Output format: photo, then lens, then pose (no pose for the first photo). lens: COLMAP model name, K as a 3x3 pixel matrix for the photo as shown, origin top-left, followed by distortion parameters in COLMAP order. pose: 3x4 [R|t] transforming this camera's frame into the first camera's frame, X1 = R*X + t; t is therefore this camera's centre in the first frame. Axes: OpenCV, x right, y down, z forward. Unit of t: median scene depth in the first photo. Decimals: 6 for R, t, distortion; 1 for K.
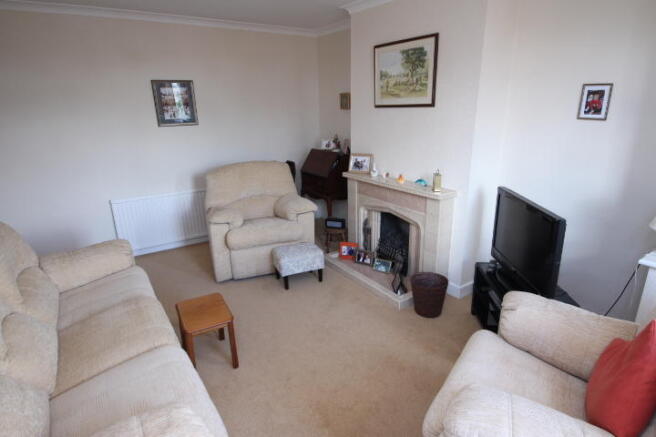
lens RADIAL K [[371.7, 0, 330.3], [0, 371.7, 222.8], [0, 0, 1]] dist [-0.000502, -0.001861]
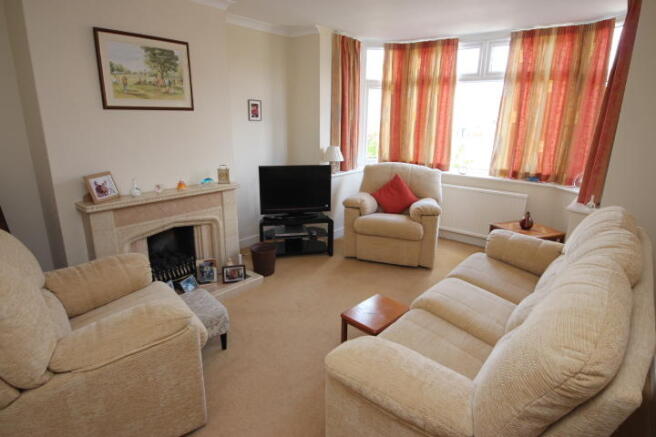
lens RADIAL K [[371.7, 0, 329.9], [0, 371.7, 214.1], [0, 0, 1]] dist [-0.000502, -0.001861]
pose [[-0.286113, -0.226452, 0.931052, -0.863738], [0.289638, 0.905780, 0.309311, -0.250355], [-0.913373, 0.358166, -0.193566, 0.923221]]
